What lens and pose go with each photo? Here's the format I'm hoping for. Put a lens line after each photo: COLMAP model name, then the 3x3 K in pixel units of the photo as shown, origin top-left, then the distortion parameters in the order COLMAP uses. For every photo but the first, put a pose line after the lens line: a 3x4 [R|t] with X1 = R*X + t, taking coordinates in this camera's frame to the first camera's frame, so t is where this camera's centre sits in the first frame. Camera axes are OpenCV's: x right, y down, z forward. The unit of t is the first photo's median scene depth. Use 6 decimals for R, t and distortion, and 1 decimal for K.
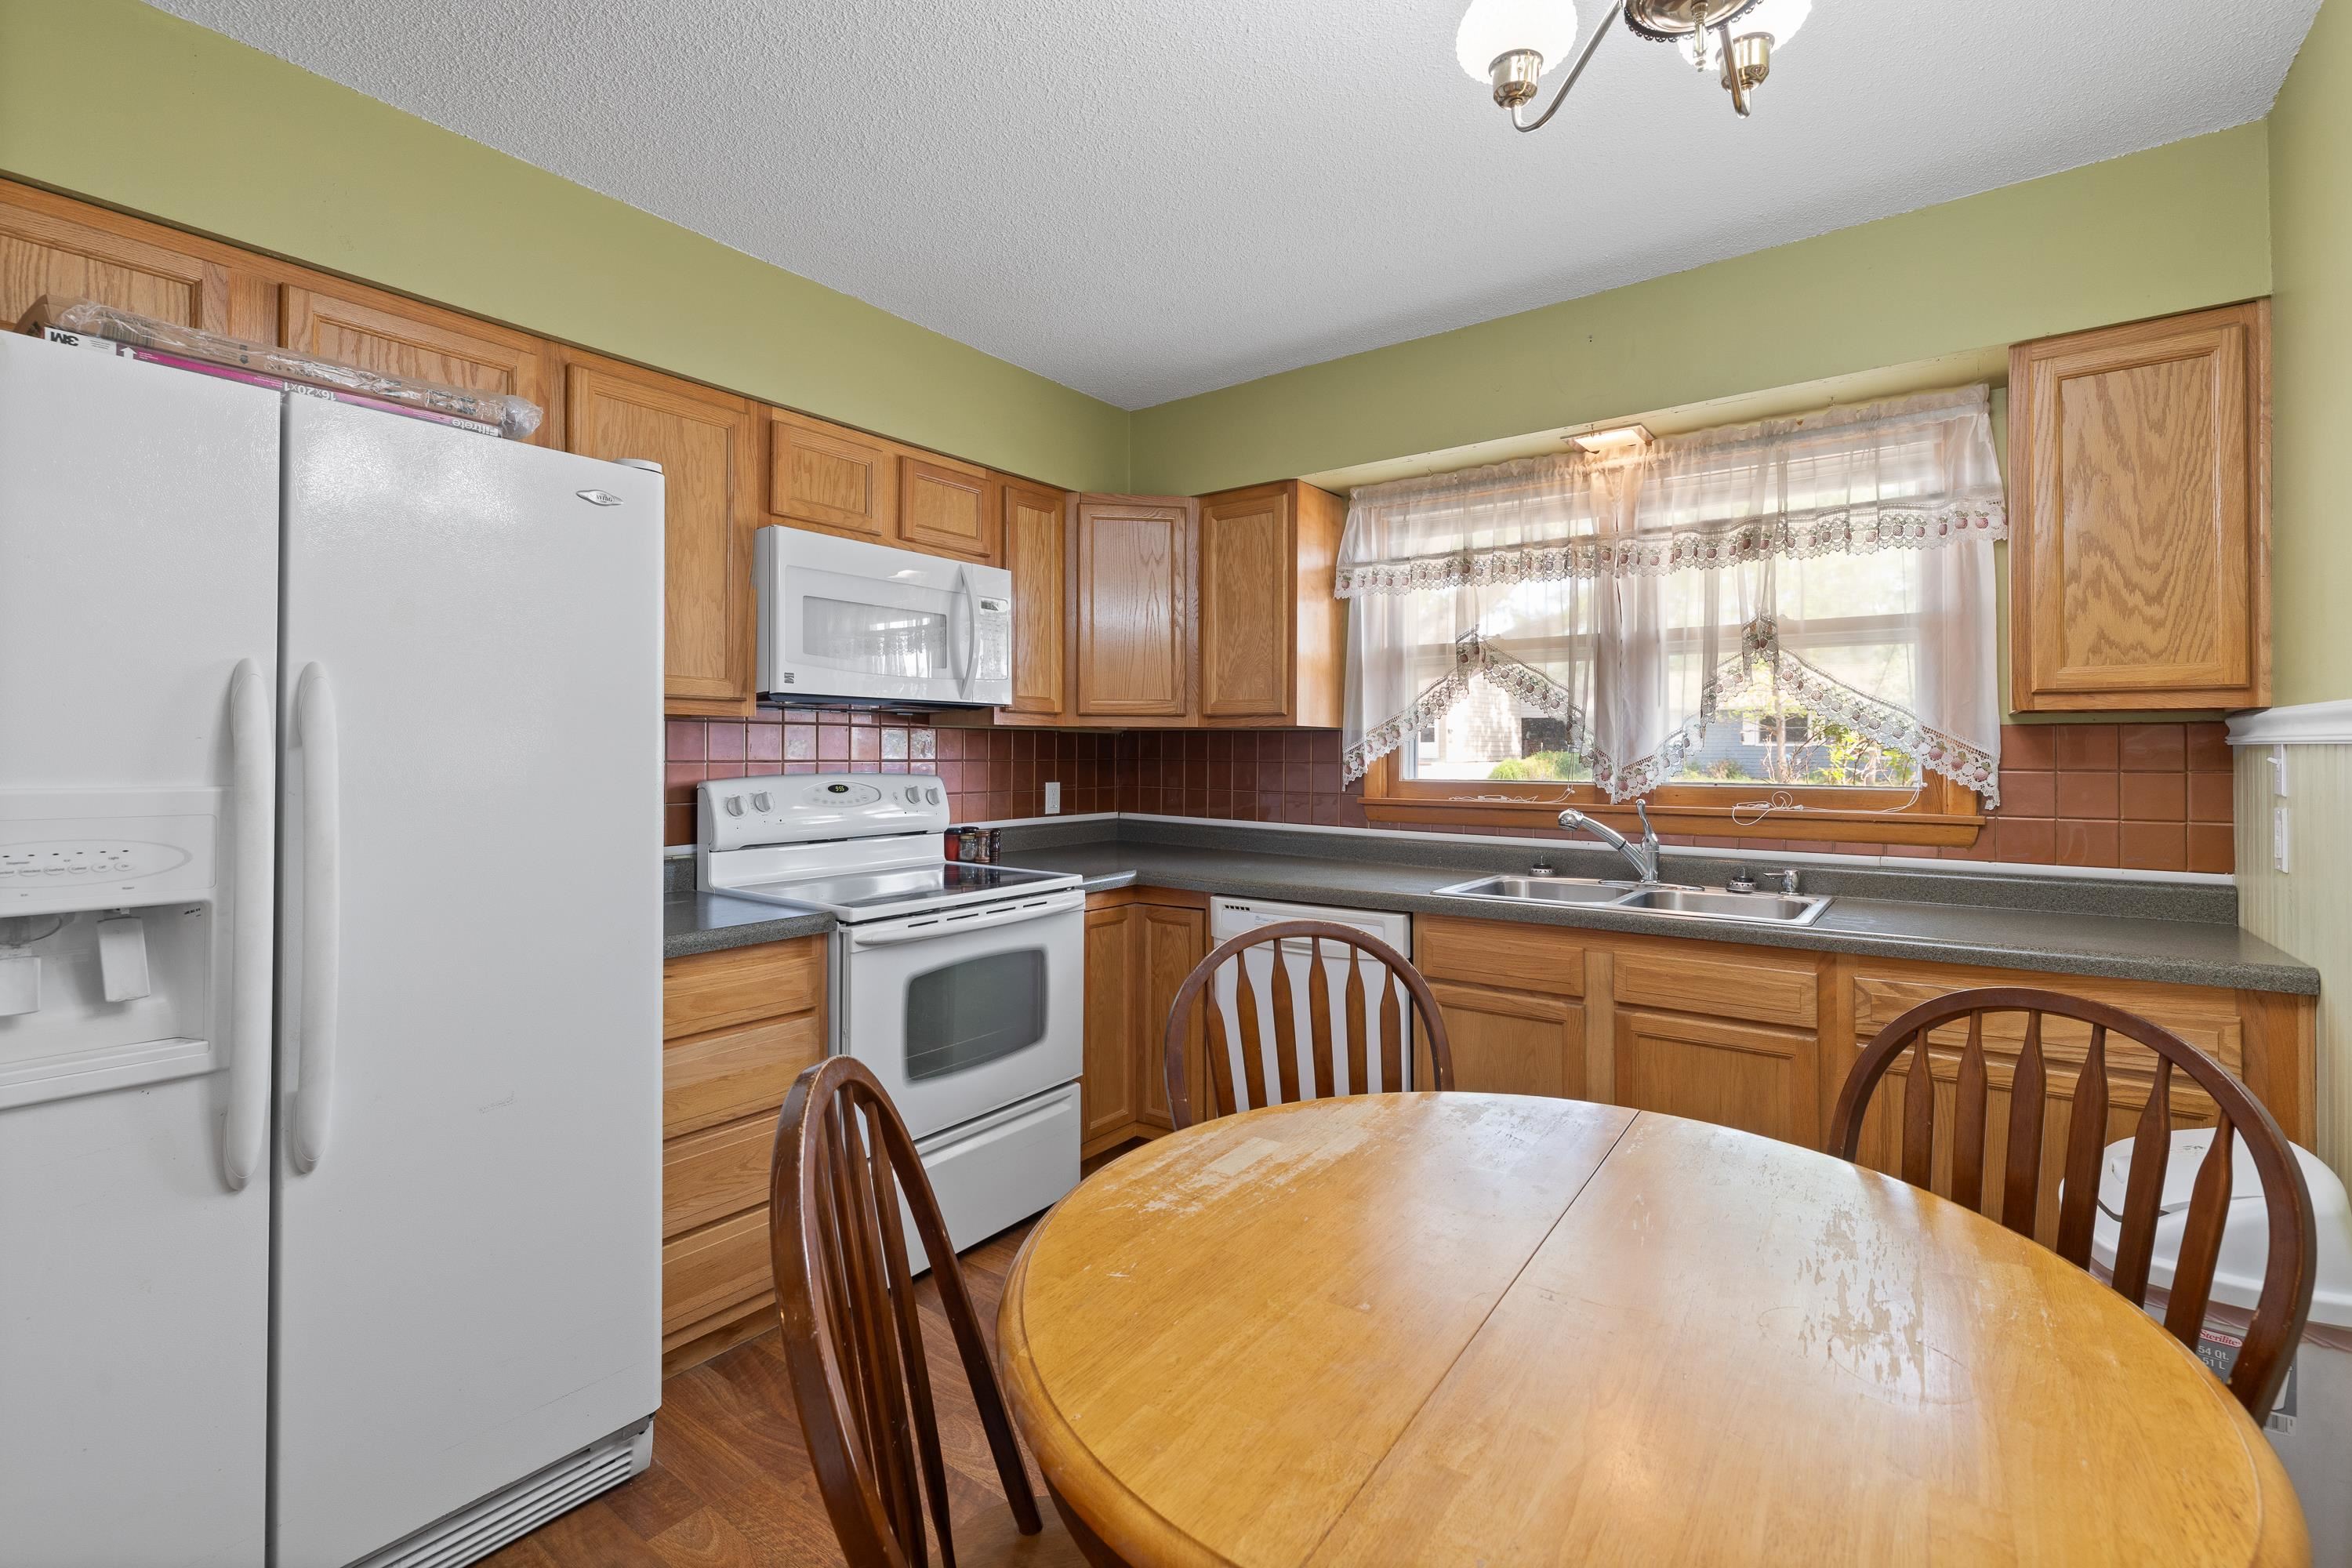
lens RADIAL K [[1020.1, 0, 1185.8], [0, 1020.1, 760.9], [0, 0, 1]] dist [-0.007858, 0.001026]
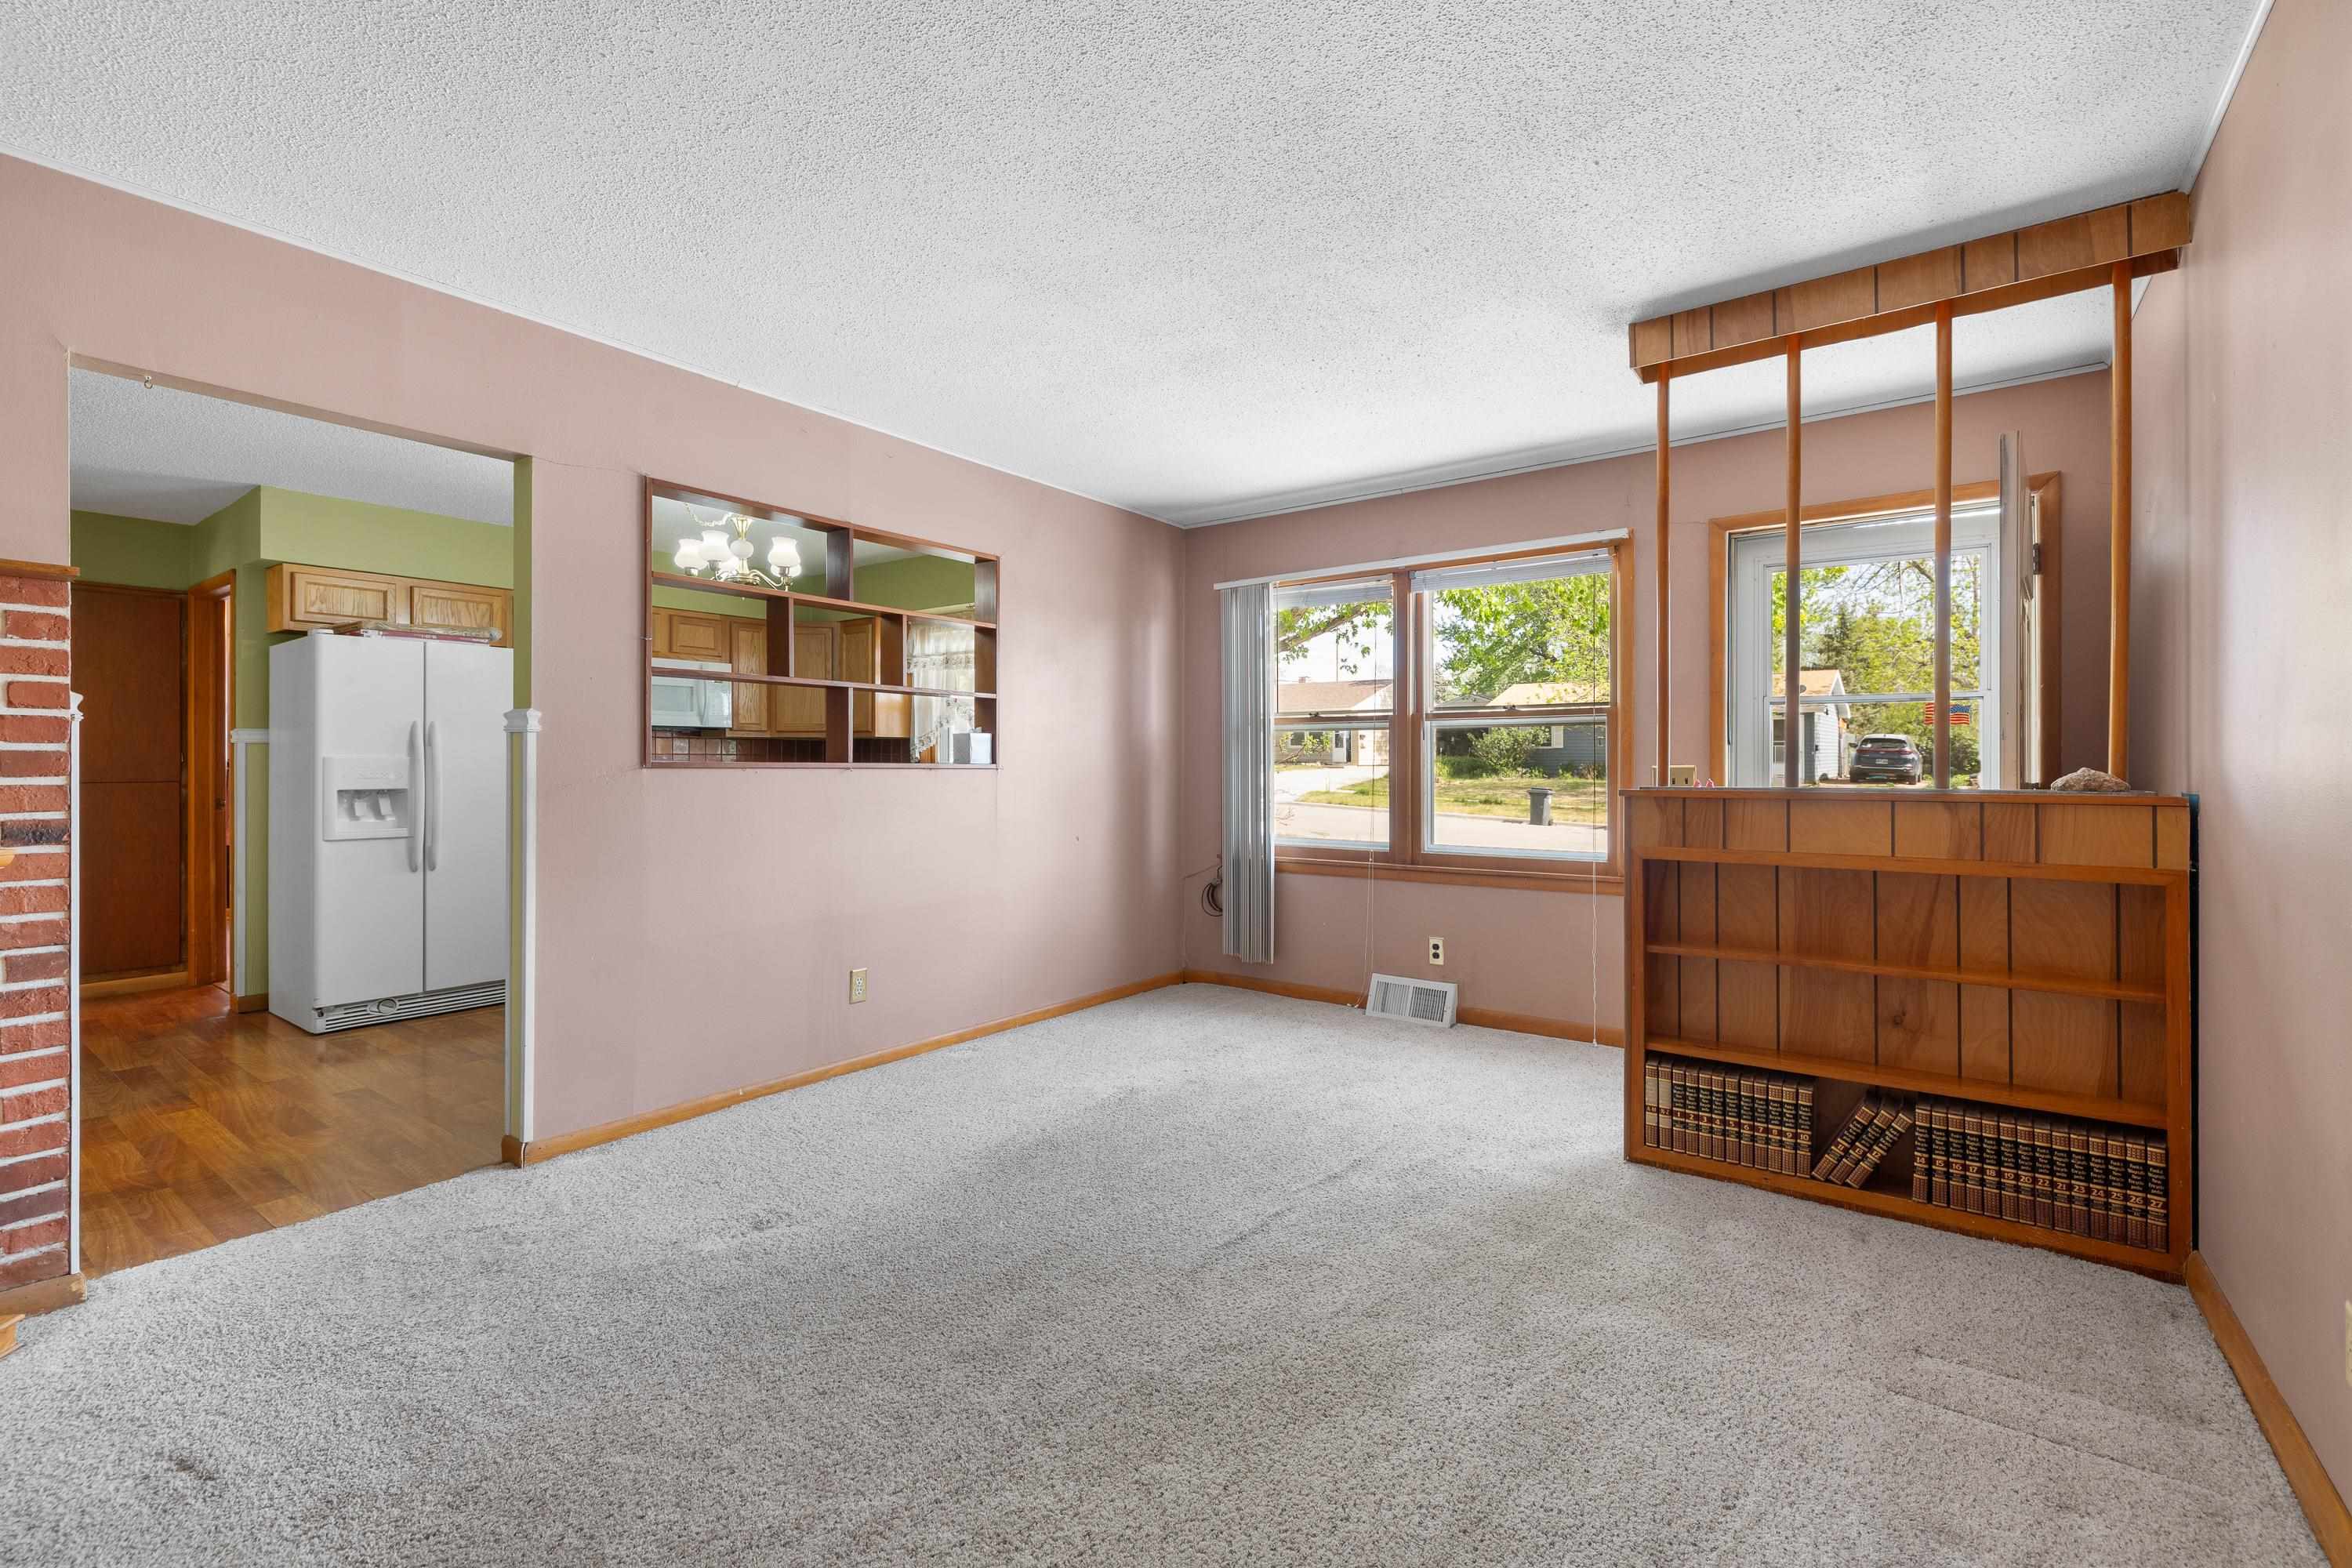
lens RADIAL K [[1020.1, 0, 1177.1], [0, 1020.1, 773.4], [0, 0, 1]] dist [-0.007858, 0.001026]
pose [[0.999951, -0.009887, 0.000354, 0.813494], [0.009886, 0.999950, 0.001528, 0.050500], [-0.000369, -0.001525, 0.999999, -1.202296]]
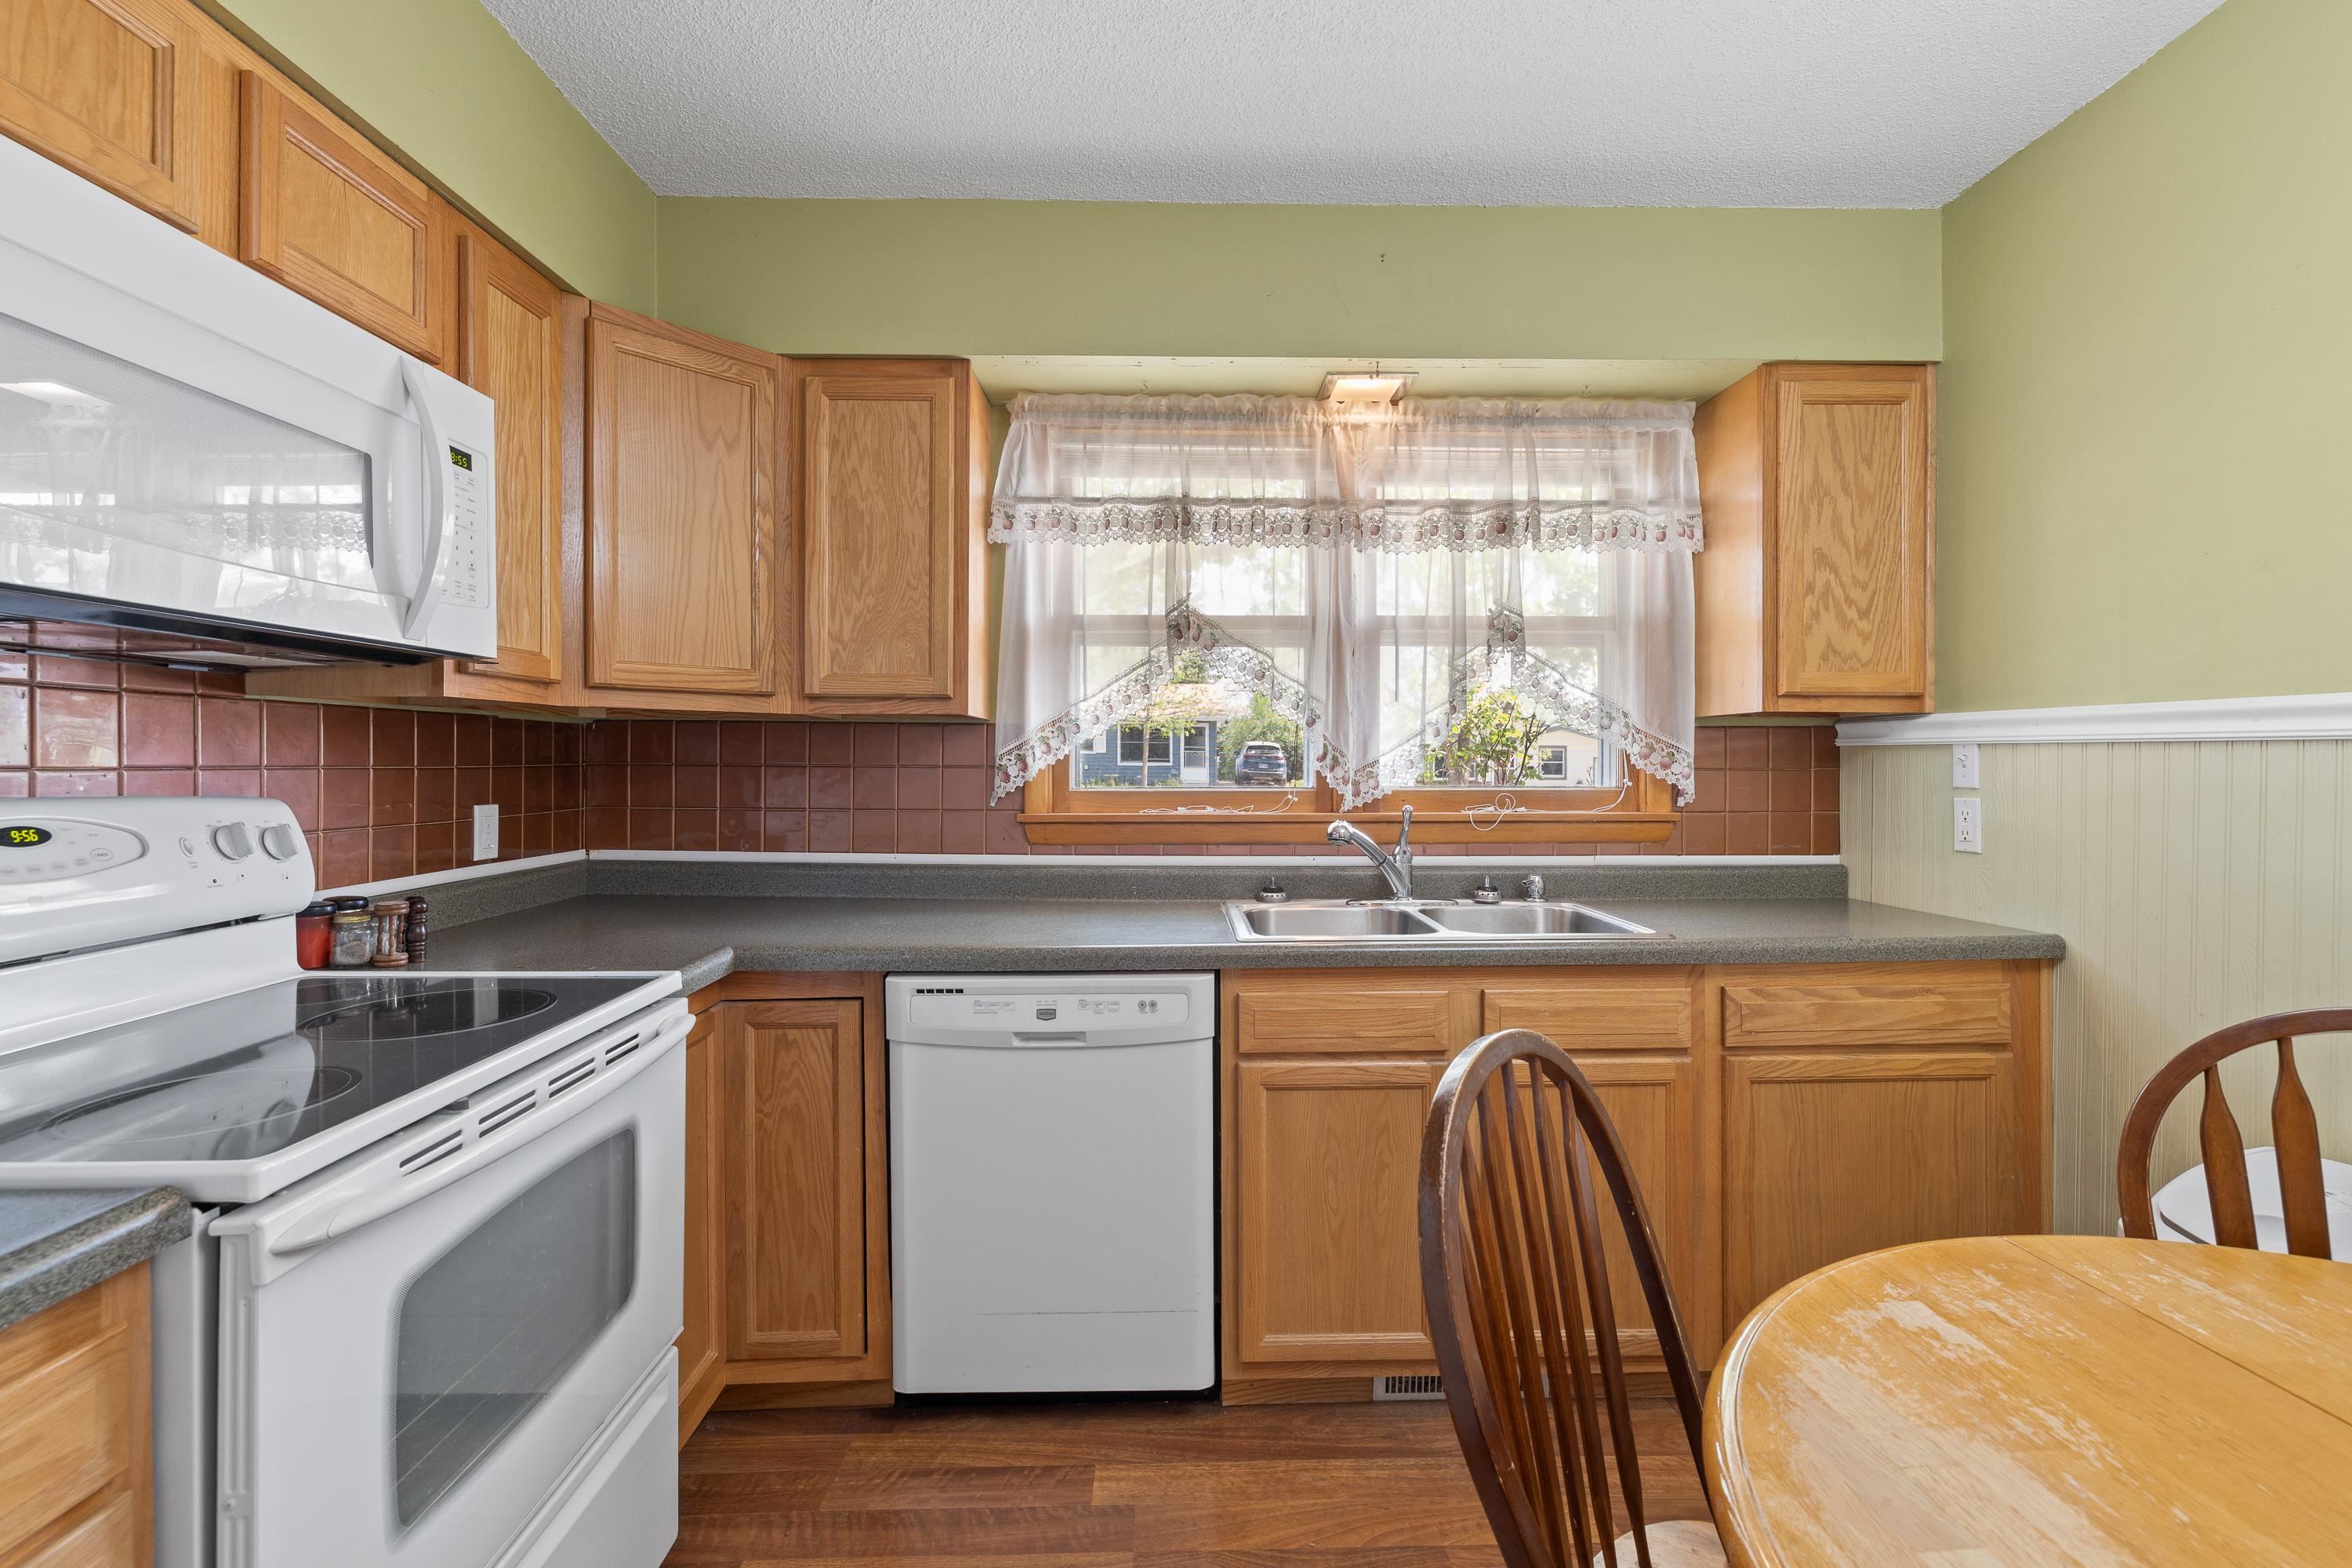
lens RADIAL K [[1020.1, 0, 1186.3], [0, 1020.1, 773.7], [0, 0, 1]] dist [-0.007858, 0.001026]
pose [[0.787379, -0.009159, 0.616401, -0.233586], [0.006557, 0.999957, 0.006483, 0.002917], [-0.616434, -0.001063, 0.787406, 0.410673]]
